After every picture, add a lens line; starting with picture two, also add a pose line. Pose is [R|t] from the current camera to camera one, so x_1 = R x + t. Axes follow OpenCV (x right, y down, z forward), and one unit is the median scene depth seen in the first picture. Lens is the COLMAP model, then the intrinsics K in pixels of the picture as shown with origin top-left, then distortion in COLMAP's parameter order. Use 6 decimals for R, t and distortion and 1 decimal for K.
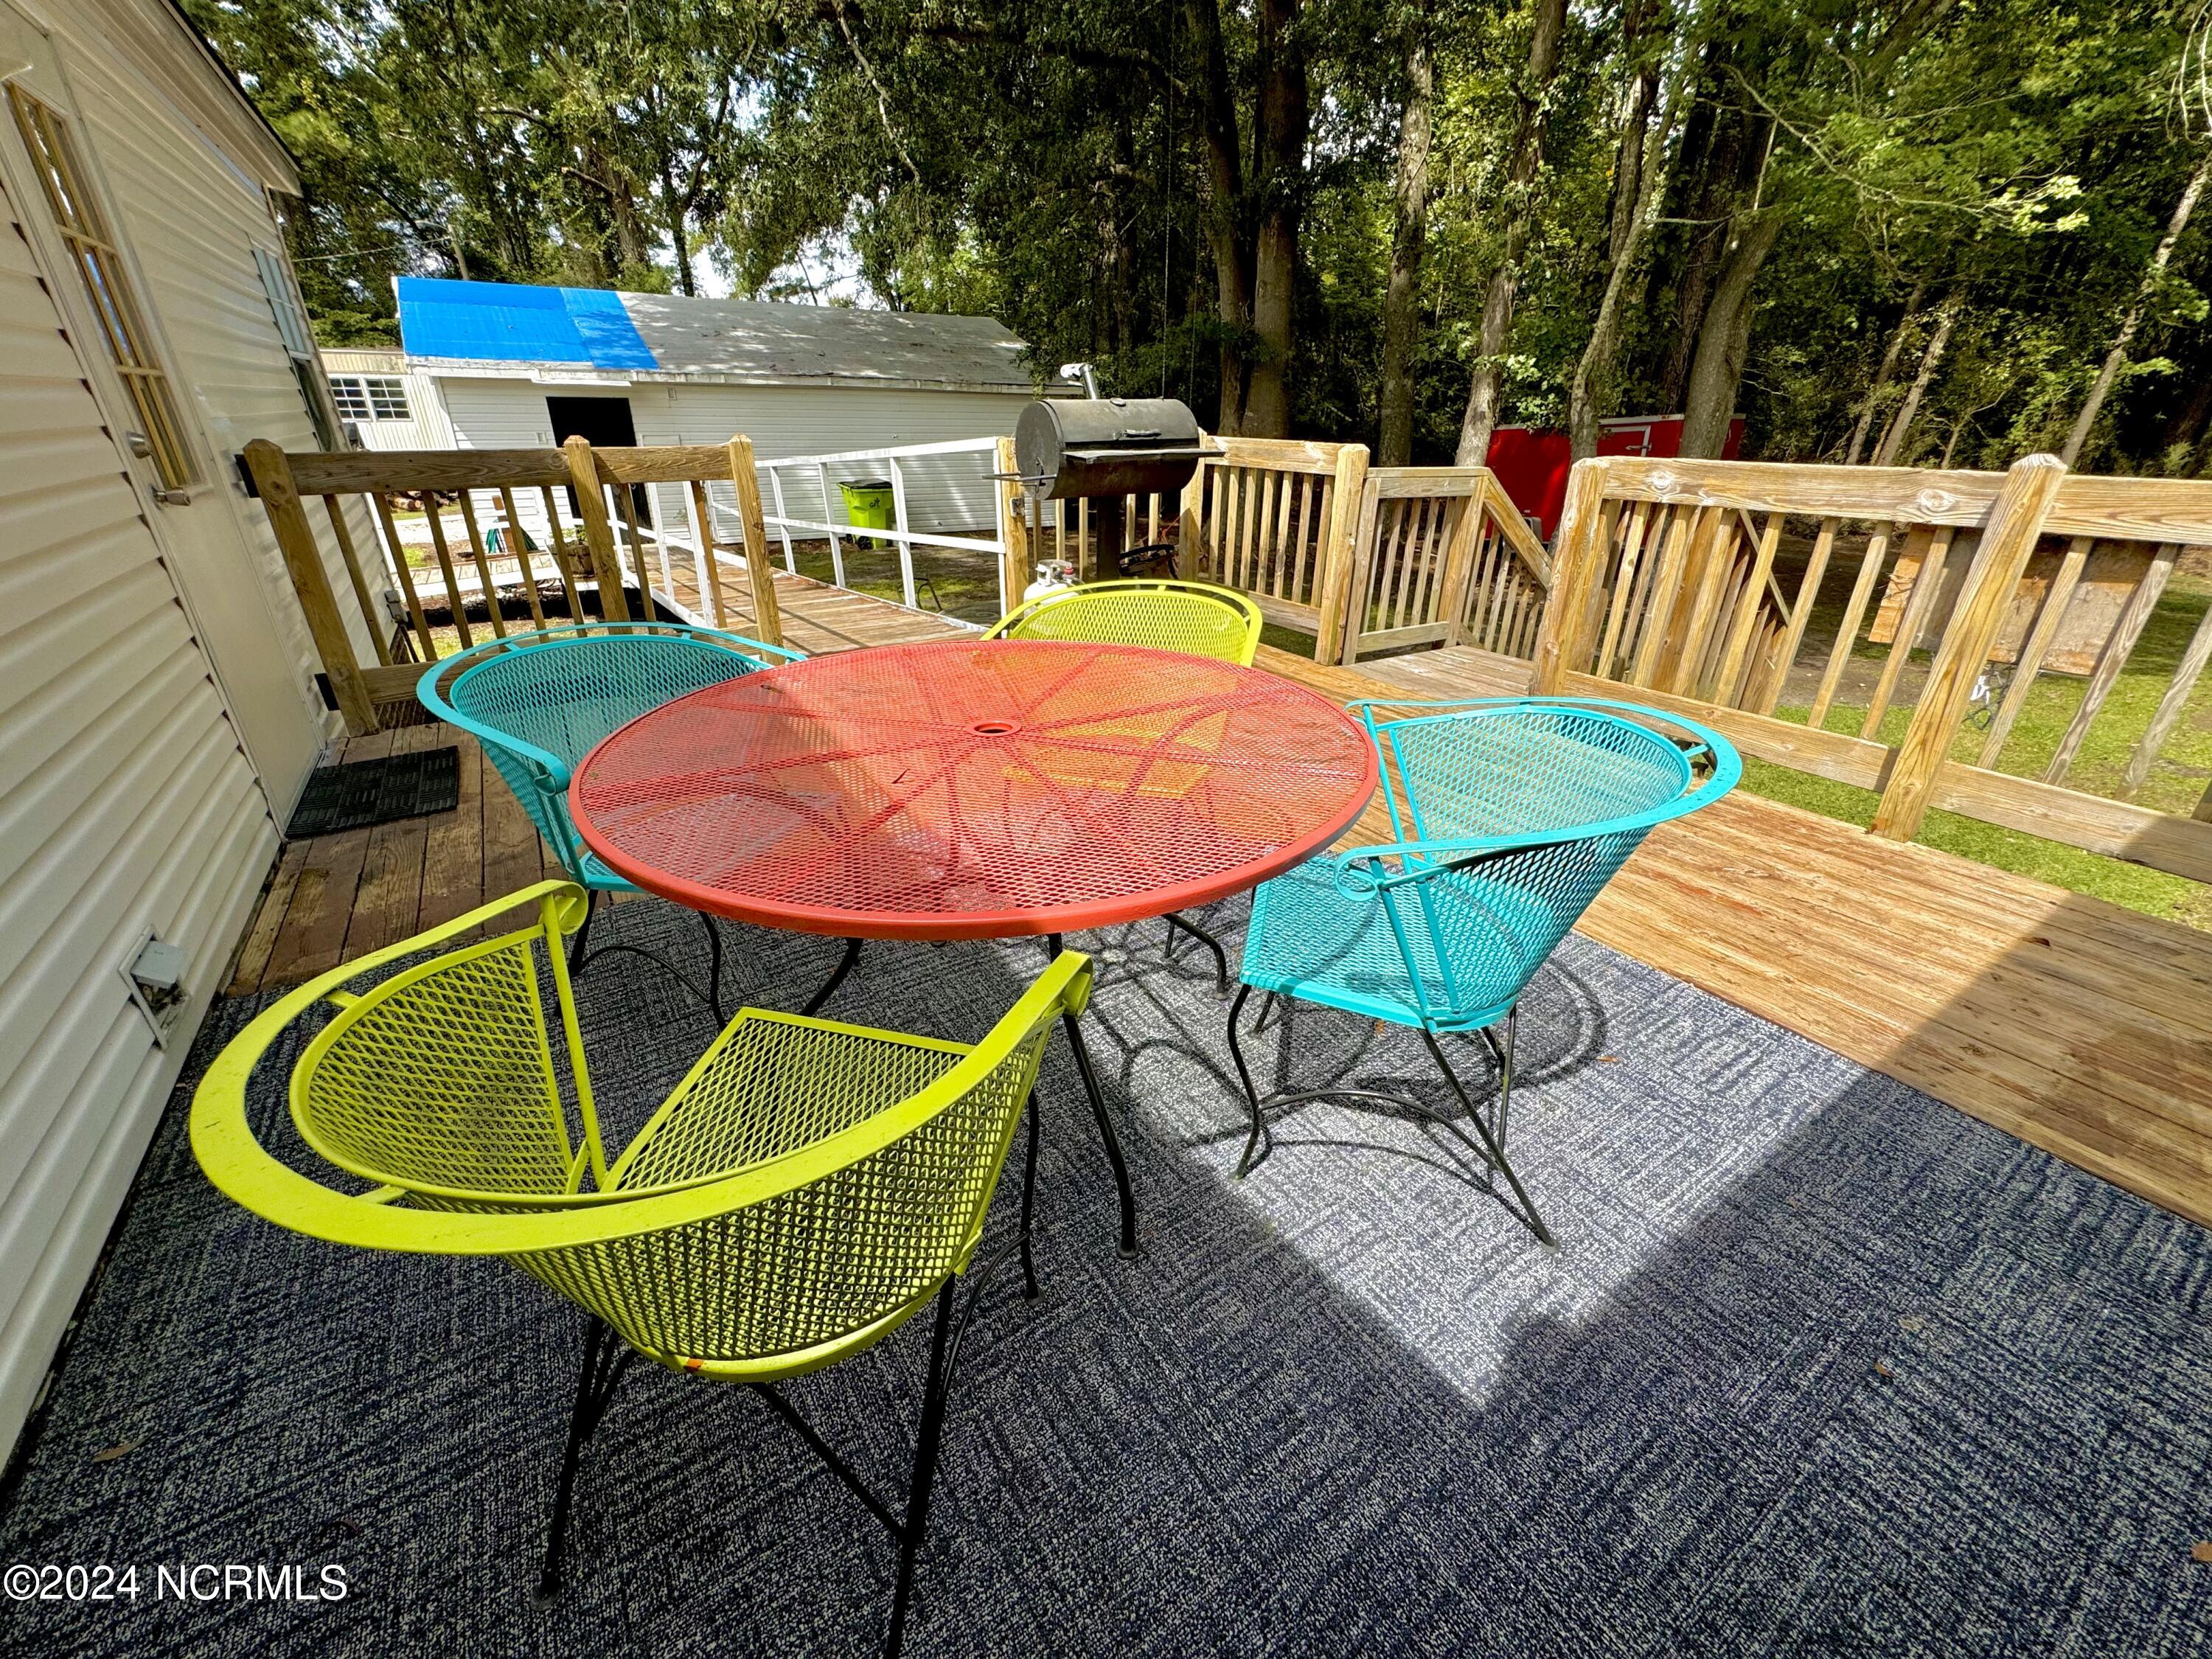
lens RADIAL K [[891.5, 0, 1105.1], [0, 891.5, 827.2], [0, 0, 1]] dist [-0.001165, 0.000147]
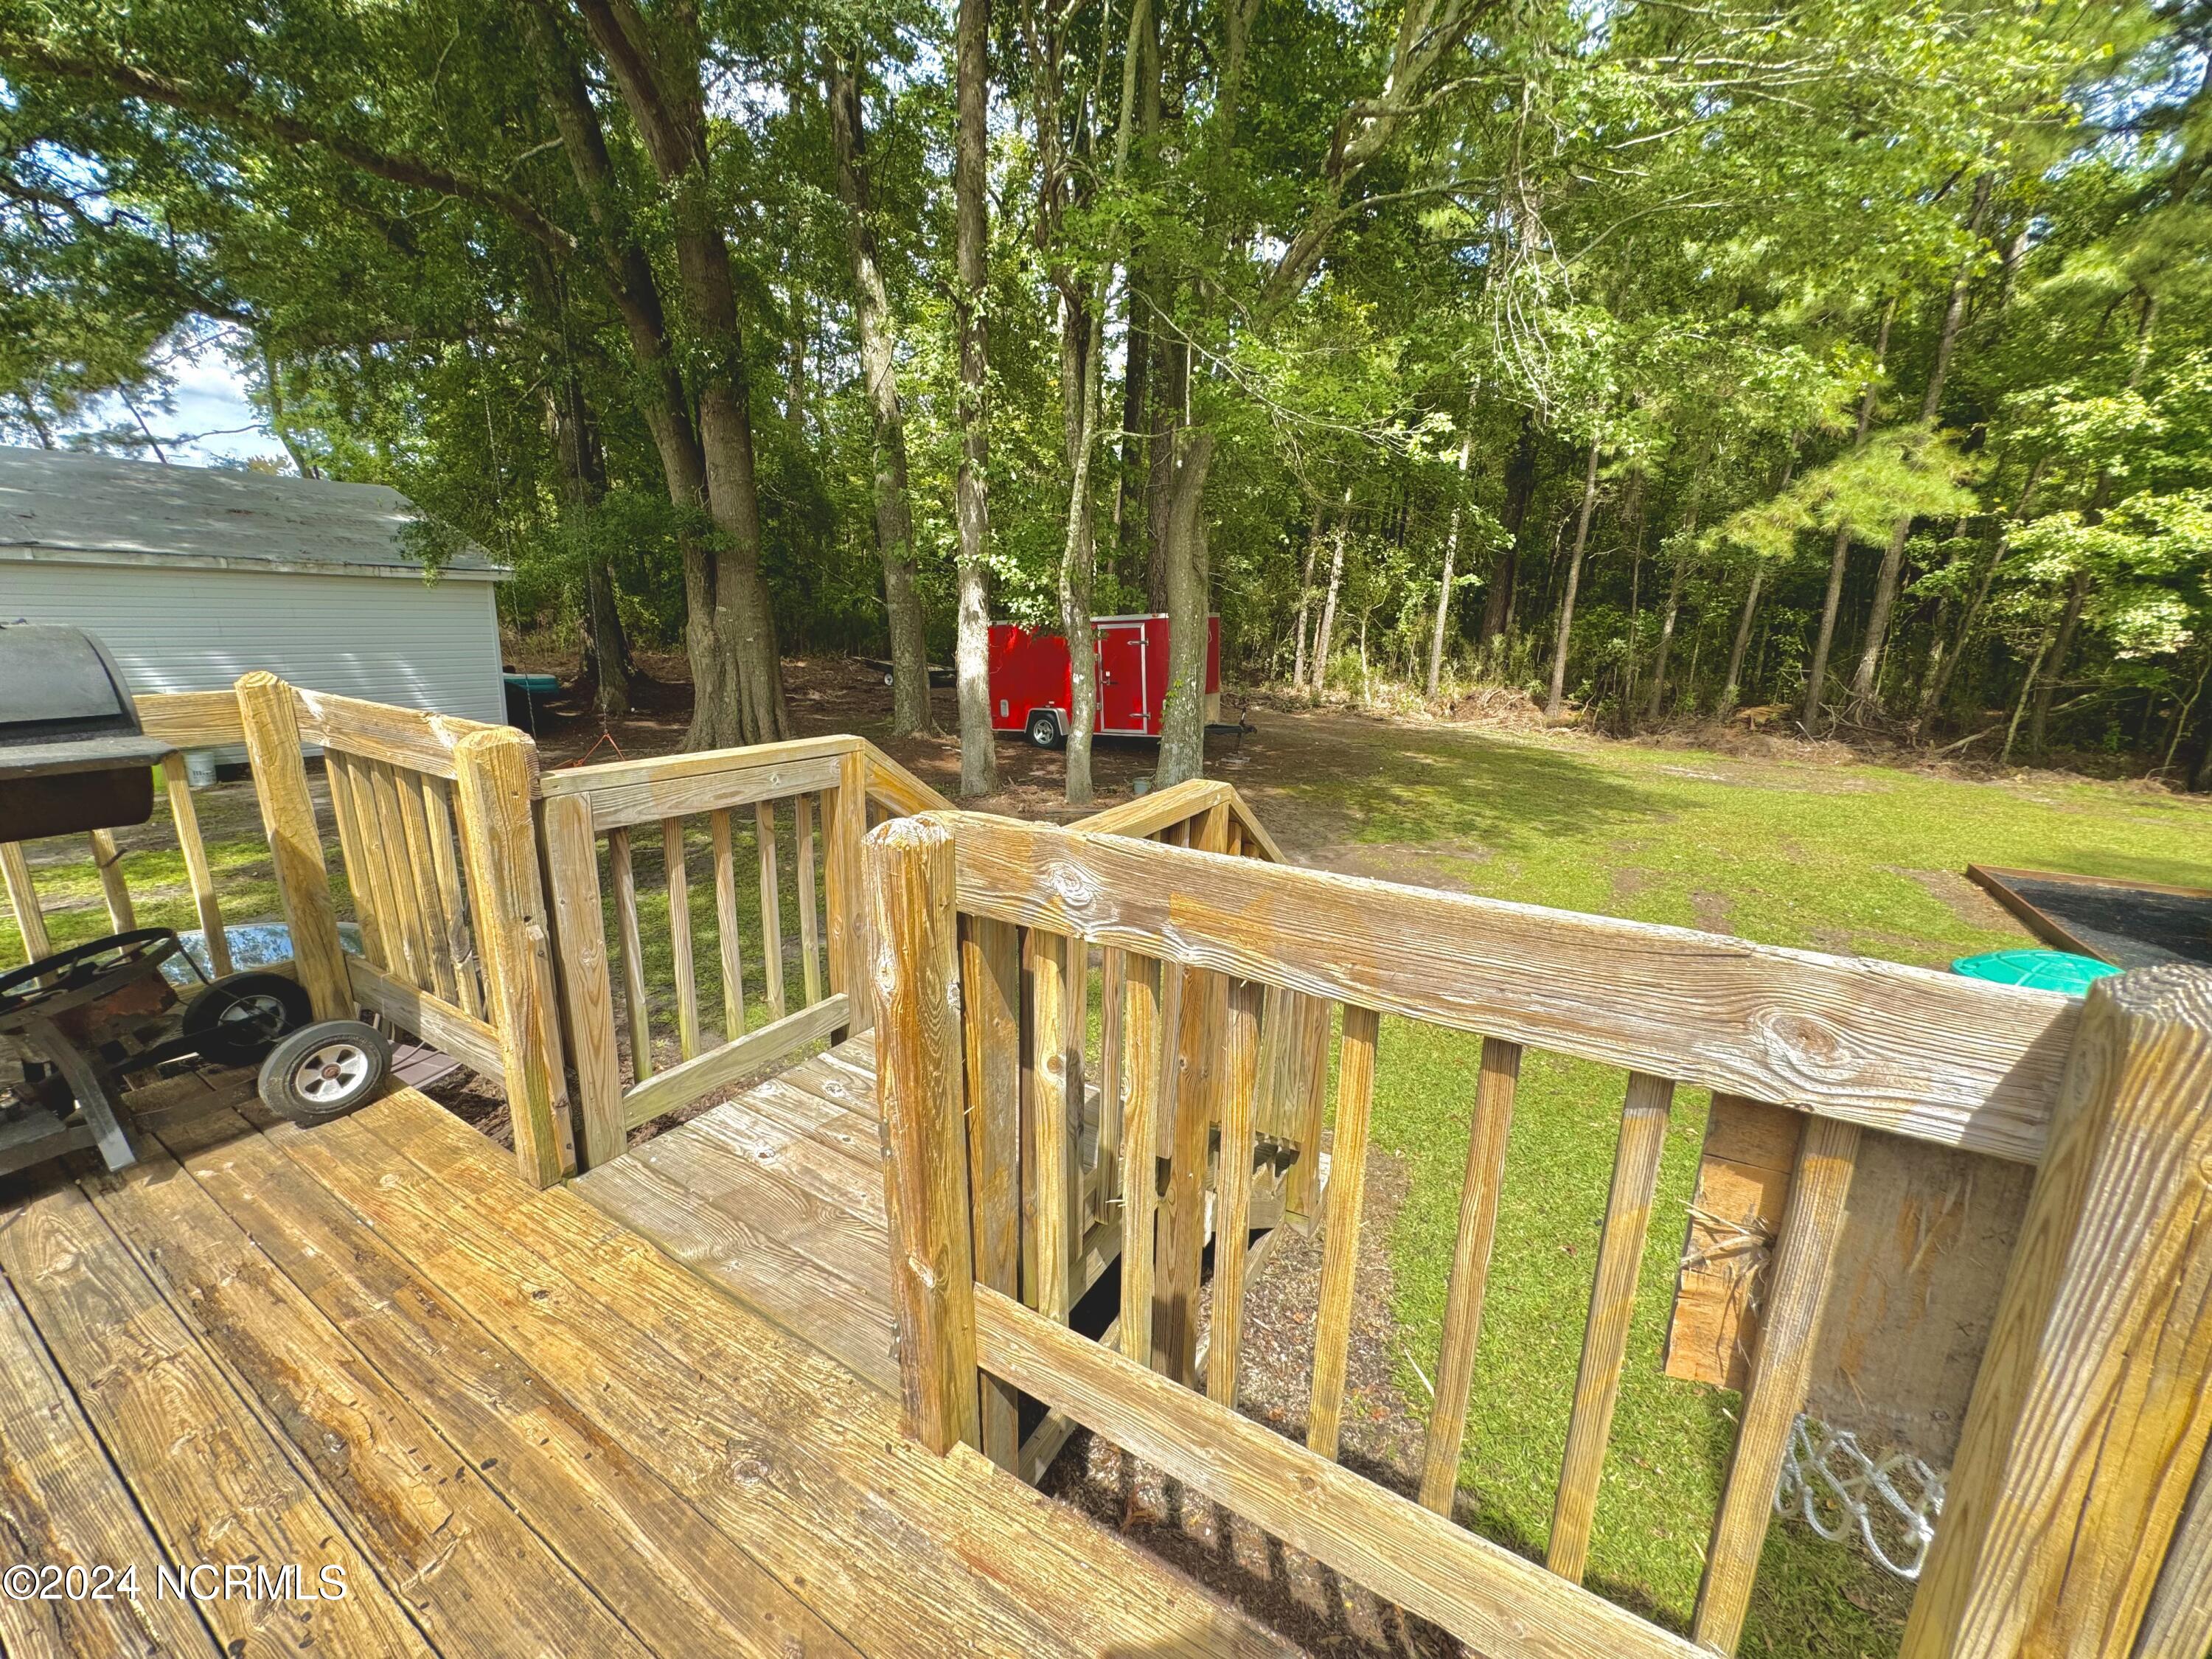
lens RADIAL K [[891.5, 0, 1103.7], [0, 891.5, 821.8], [0, 0, 1]] dist [-0.001165, 0.000147]
pose [[0.898689, -0.091776, 0.428877, 0.139533], [0.170991, 0.973800, -0.149917, -0.103985], [-0.403882, 0.208063, 0.890836, 0.191824]]
